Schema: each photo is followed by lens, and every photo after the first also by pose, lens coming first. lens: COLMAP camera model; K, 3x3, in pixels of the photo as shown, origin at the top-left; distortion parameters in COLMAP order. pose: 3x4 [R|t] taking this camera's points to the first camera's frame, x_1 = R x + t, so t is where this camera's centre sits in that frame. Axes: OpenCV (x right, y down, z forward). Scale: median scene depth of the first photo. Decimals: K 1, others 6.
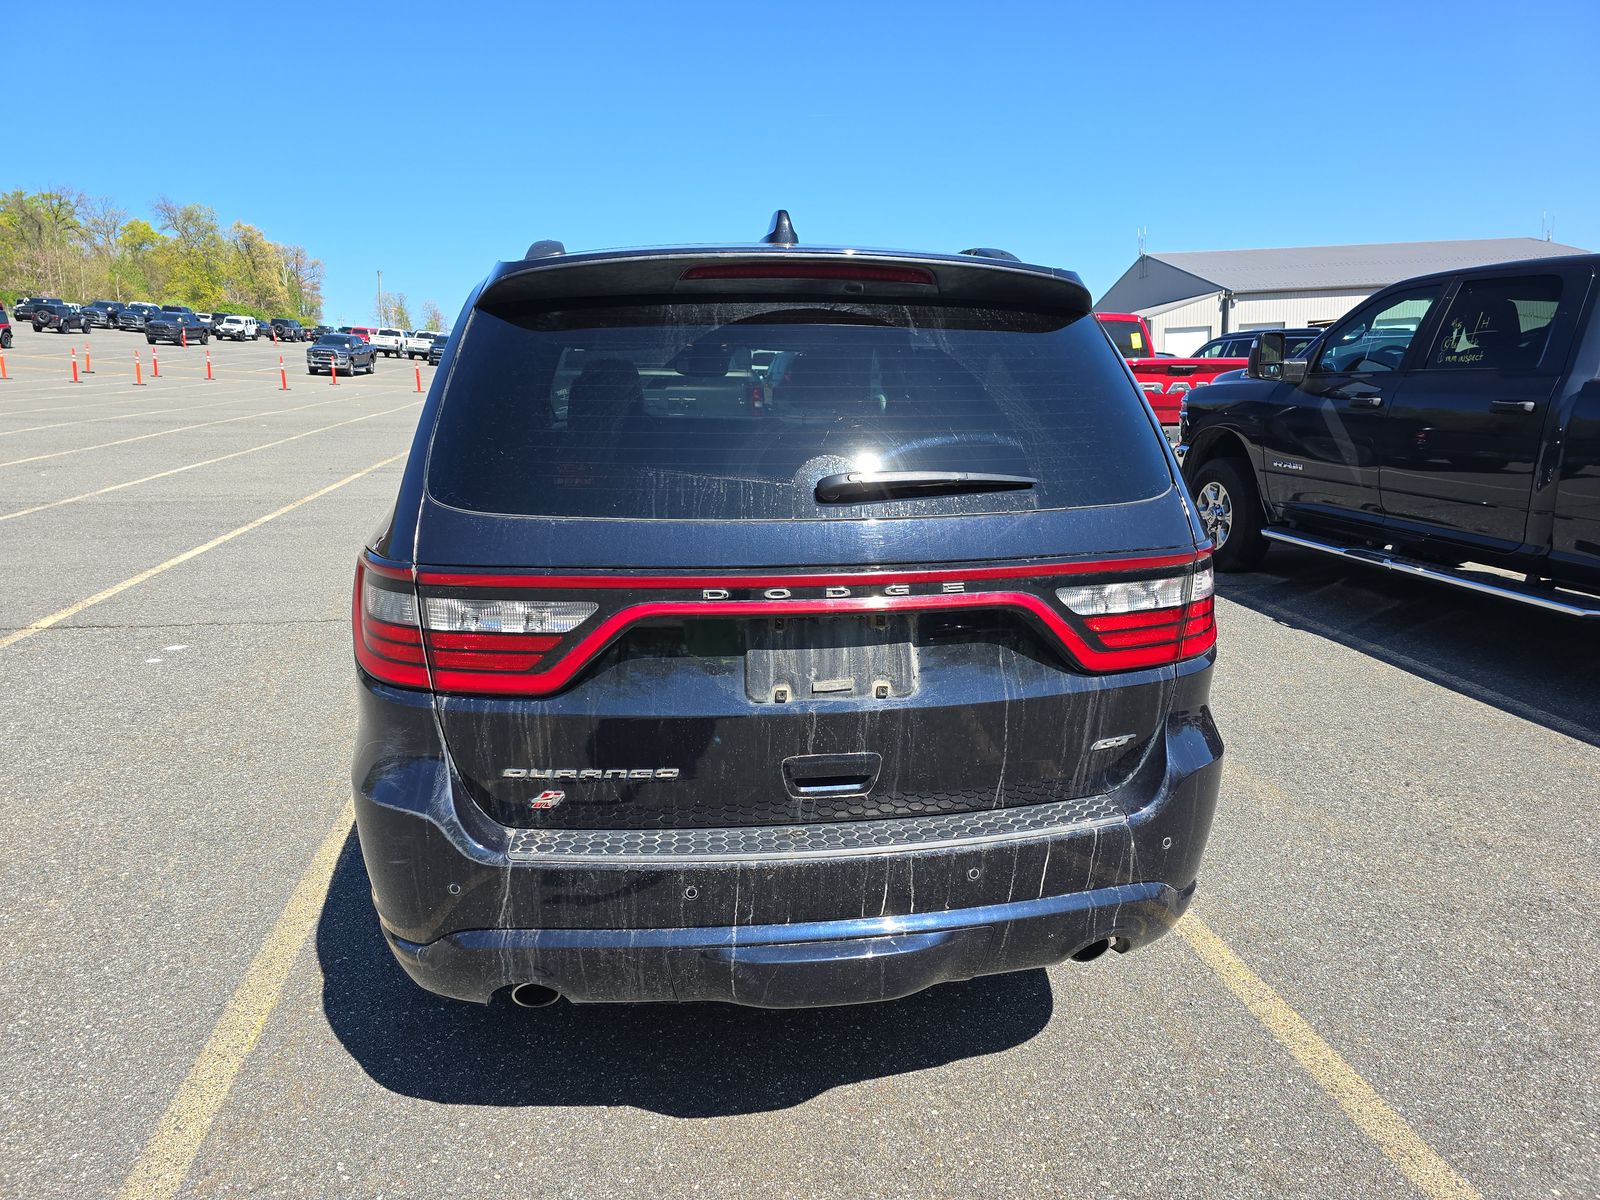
lens RADIAL K [[1095.4, 0, 791.6], [0, 1095.4, 604.4], [0, 0, 1]] dist [0.096526, -0.120038]
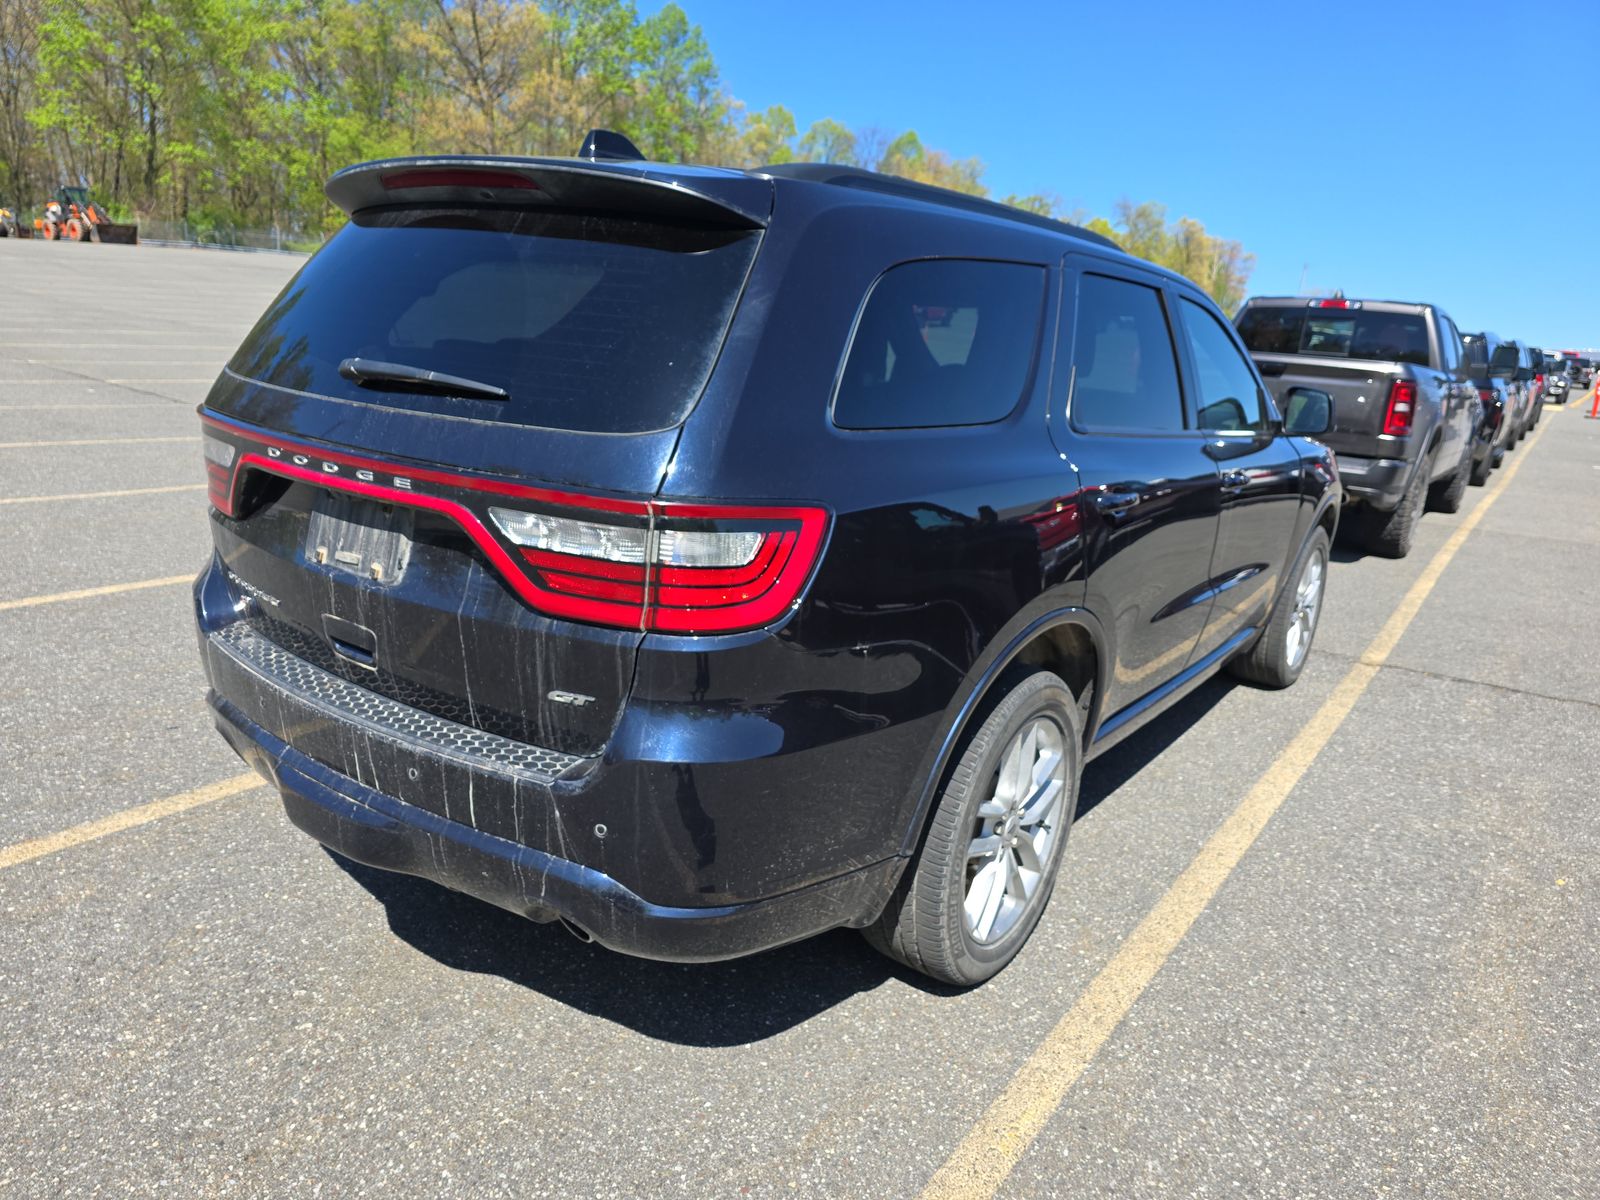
lens RADIAL K [[1095.4, 0, 791.6], [0, 1095.4, 604.4], [0, 0, 1]] dist [0.096526, -0.120038]
pose [[0.697368, 0.221091, -0.681760, 1.098010], [-0.219357, 0.971424, 0.090648, -0.077030], [0.682320, 0.086334, 0.725938, 0.503898]]
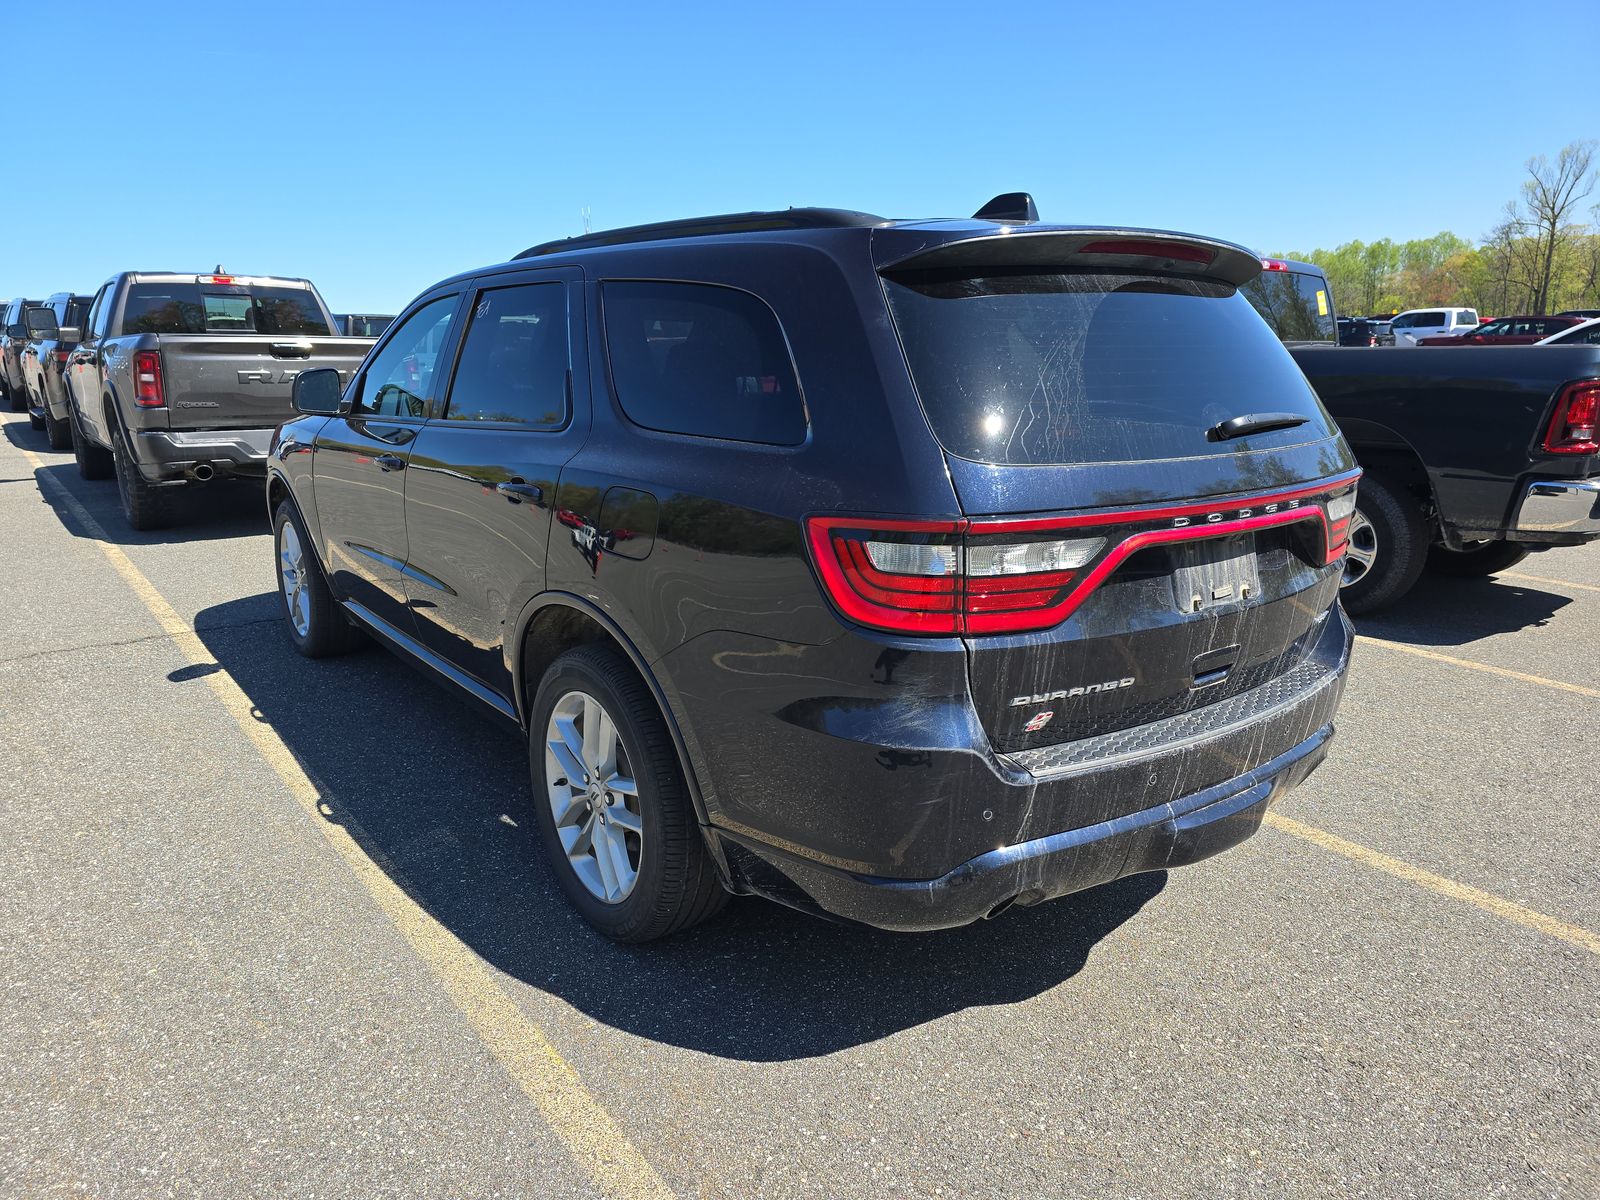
lens RADIAL K [[1095.4, 0, 791.6], [0, 1095.4, 604.4], [0, 0, 1]] dist [0.096526, -0.120038]
pose [[0.871310, -0.107787, 0.478750, -0.966578], [0.098144, 0.994145, 0.045207, -0.015171], [-0.480819, 0.007597, 0.876787, 0.146780]]
